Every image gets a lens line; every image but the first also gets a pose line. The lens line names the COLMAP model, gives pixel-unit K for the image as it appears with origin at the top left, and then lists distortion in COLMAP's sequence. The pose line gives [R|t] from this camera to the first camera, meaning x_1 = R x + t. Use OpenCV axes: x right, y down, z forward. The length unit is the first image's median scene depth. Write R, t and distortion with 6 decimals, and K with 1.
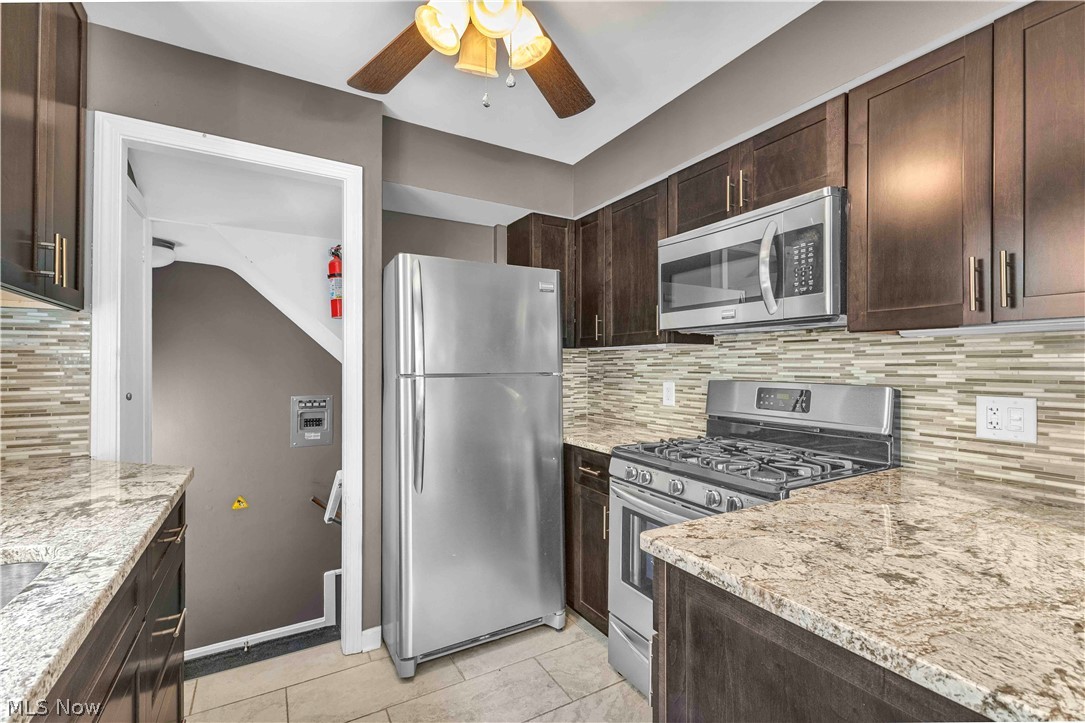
lens RADIAL K [[468.9, 0, 544.7], [0, 468.9, 360.4], [0, 0, 1]] dist [0.010865, -0.001123]
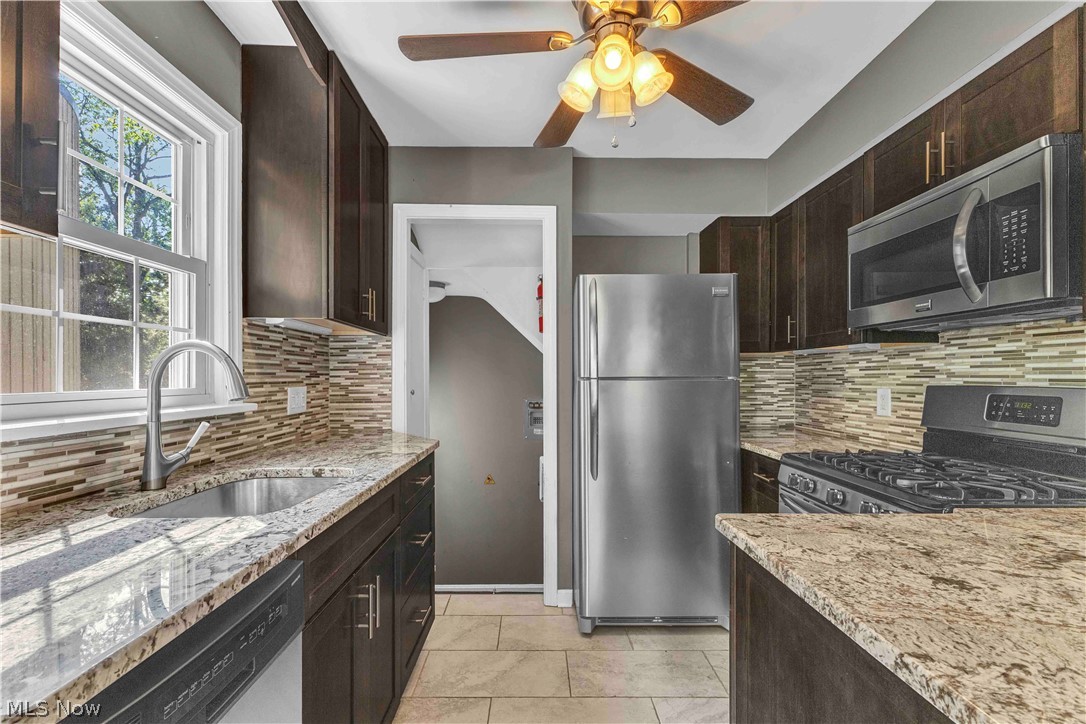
lens RADIAL K [[469.3, 0, 548.7], [0, 469.3, 377.1], [0, 0, 1]] dist [0.010865, -0.001123]
pose [[0.875074, -0.001237, -0.483987, 0.205756], [0.007482, 0.999912, 0.010972, 0.016055], [0.483931, -0.013222, 0.875006, -0.081473]]
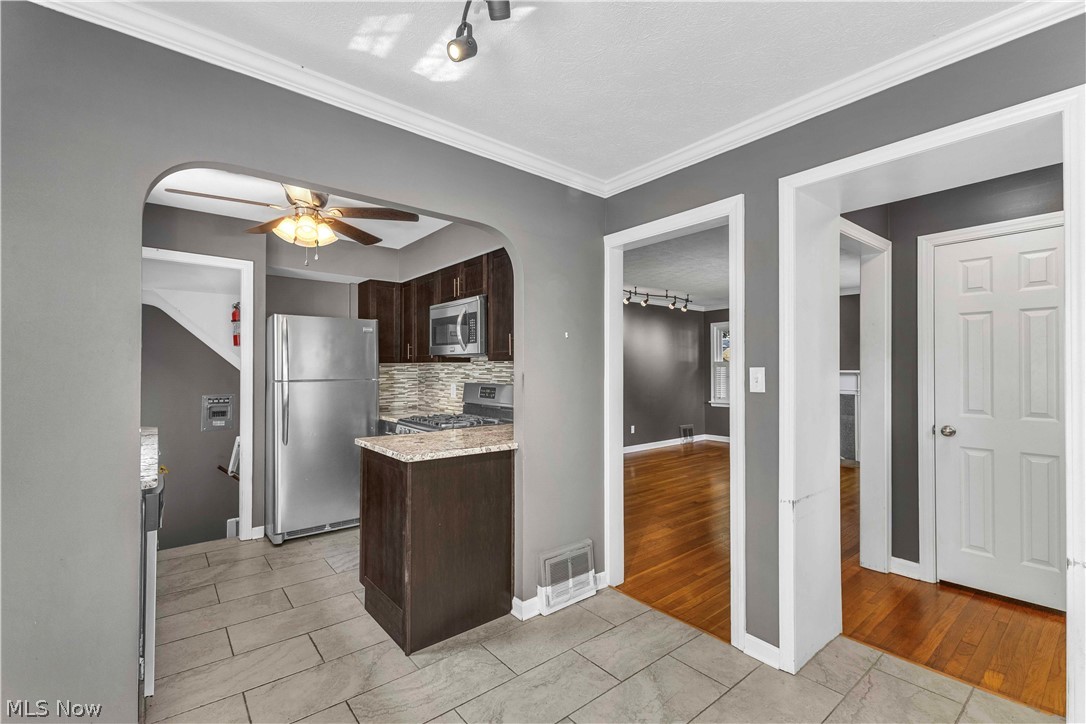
lens RADIAL K [[469.3, 0, 539.3], [0, 469.3, 361.3], [0, 0, 1]] dist [0.010865, -0.001123]
pose [[0.988418, 0.002289, 0.151737, 0.444737], [-0.001820, 0.999993, -0.003227, -0.042088], [-0.151743, 0.002914, 0.988416, -0.996166]]
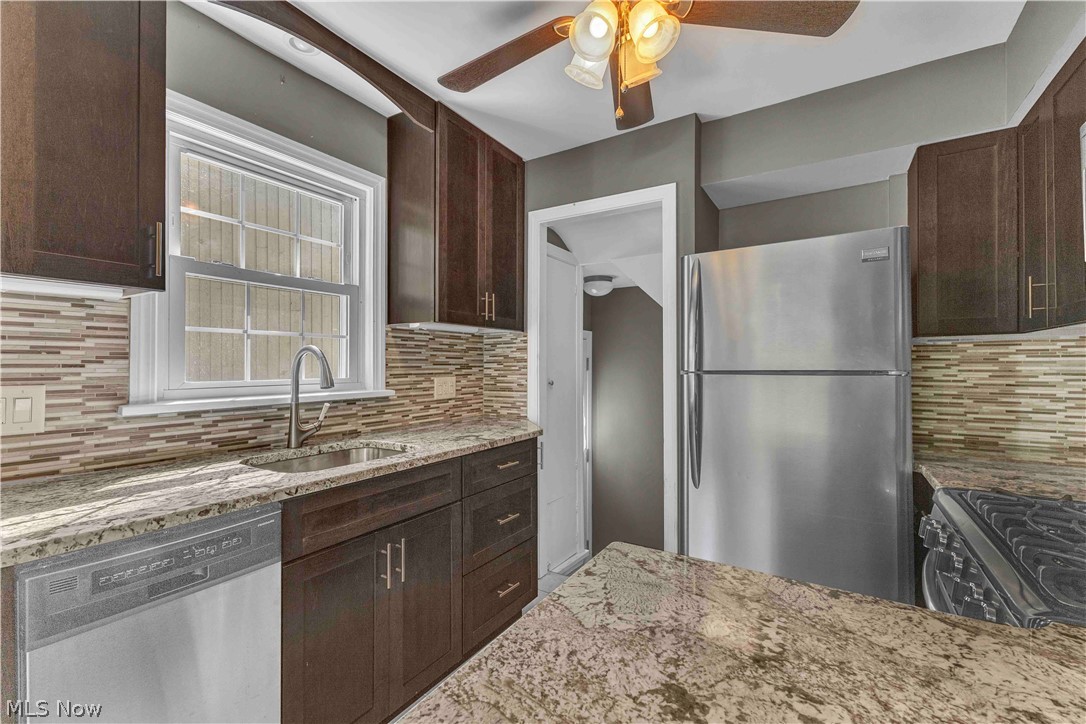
lens RADIAL K [[469.3, 0, 540.1], [0, 469.3, 359.5], [0, 0, 1]] dist [0.010865, -0.001123]
pose [[0.468785, -0.011338, -0.883240, 0.497109], [0.012704, 0.999901, -0.006093, 0.007104], [0.883221, -0.008364, 0.468883, 0.228564]]
